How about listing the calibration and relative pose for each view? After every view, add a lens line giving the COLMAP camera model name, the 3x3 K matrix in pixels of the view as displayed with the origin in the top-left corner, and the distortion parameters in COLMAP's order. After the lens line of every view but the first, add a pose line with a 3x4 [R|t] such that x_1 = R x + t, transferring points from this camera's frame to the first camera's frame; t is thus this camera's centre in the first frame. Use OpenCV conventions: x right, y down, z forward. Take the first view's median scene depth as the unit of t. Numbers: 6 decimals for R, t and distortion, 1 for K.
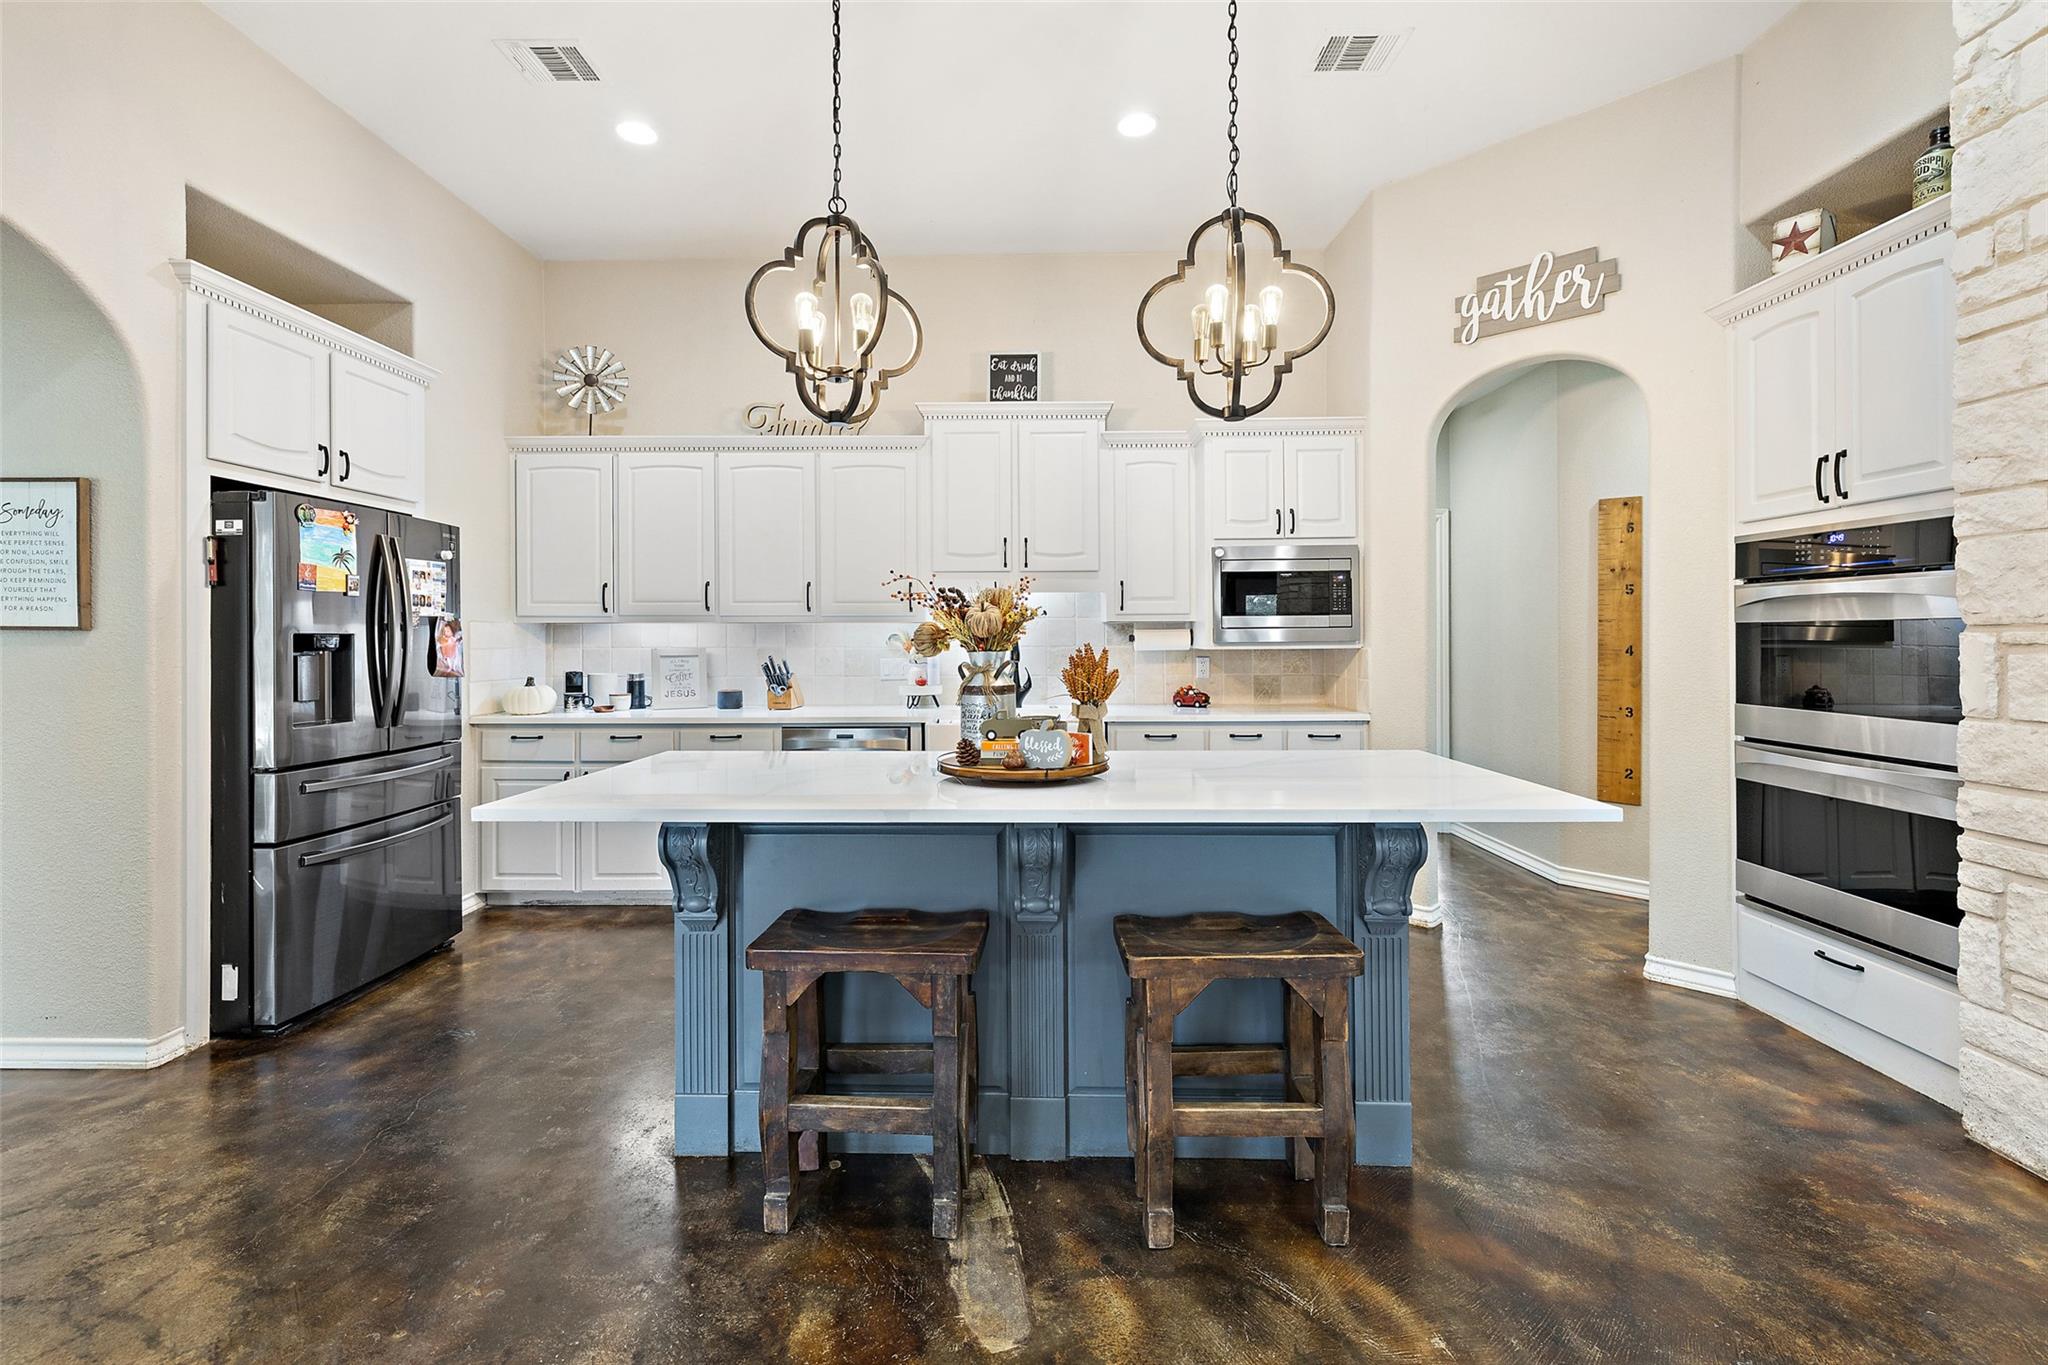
lens RADIAL K [[864.7, 0, 1021.7], [0, 864.7, 635.2], [0, 0, 1]] dist [0.000460, 0.000457]
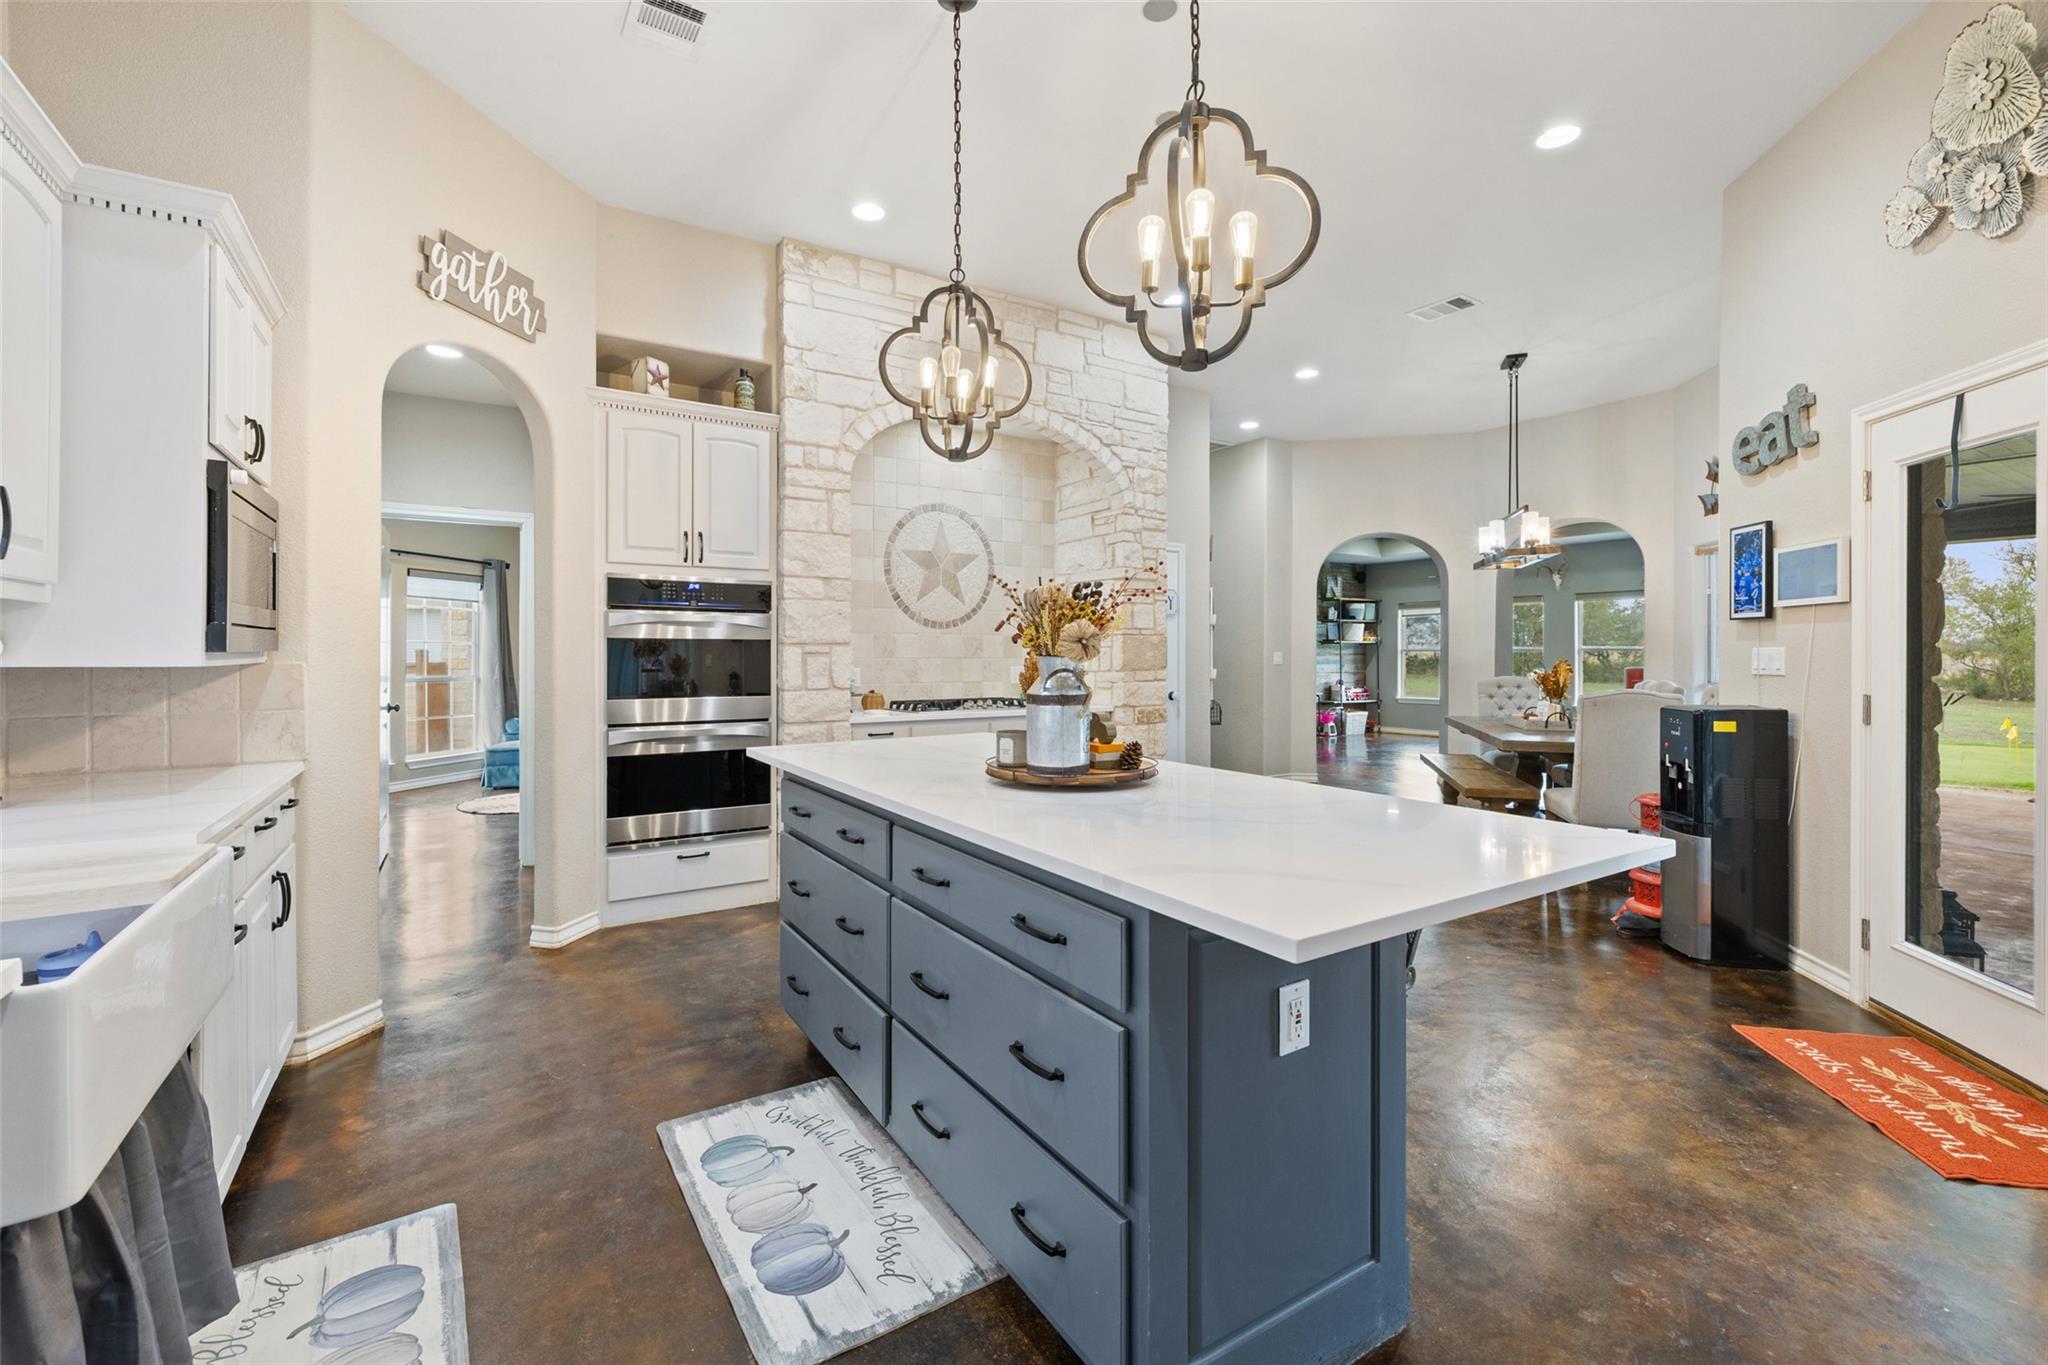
lens RADIAL K [[864.7, 0, 1009.8], [0, 864.7, 652.5], [0, 0, 1]] dist [0.000460, 0.000457]
pose [[-0.543566, 0.006966, 0.839338, -0.588022], [0.002106, 0.999974, -0.006935, 0.017125], [-0.839364, -0.002002, -0.543566, 1.177883]]
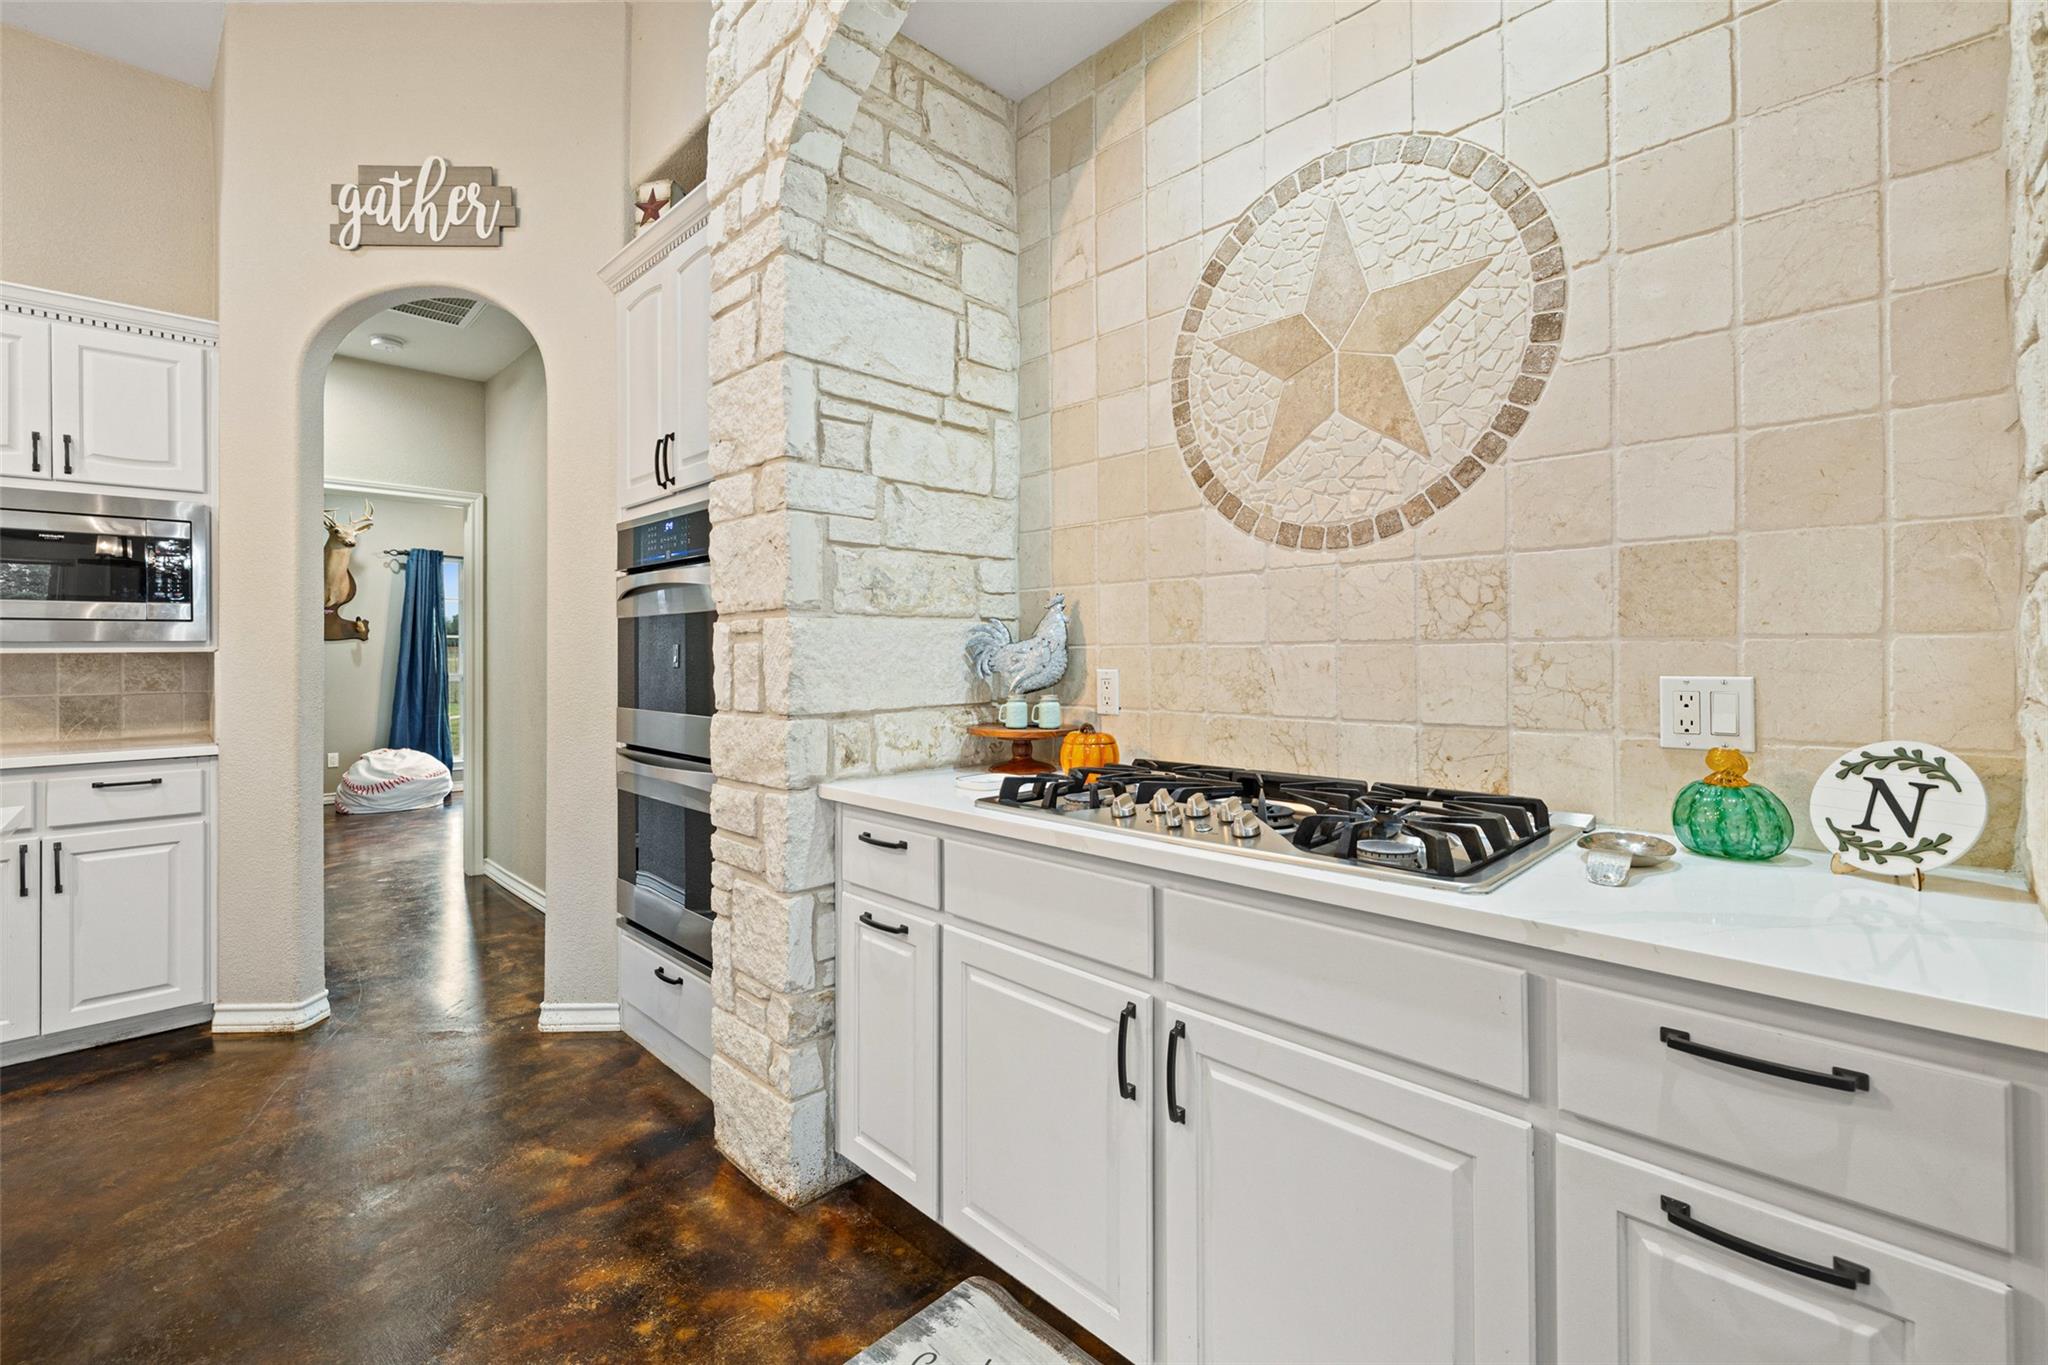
lens RADIAL K [[864.7, 0, 1008.7], [0, 864.7, 648.9], [0, 0, 1]] dist [0.000460, 0.000457]
pose [[0.700972, 0.003177, 0.713182, 0.455669], [0.001813, 0.999979, -0.006236, 0.023735], [-0.713186, 0.005664, 0.700952, 0.067798]]
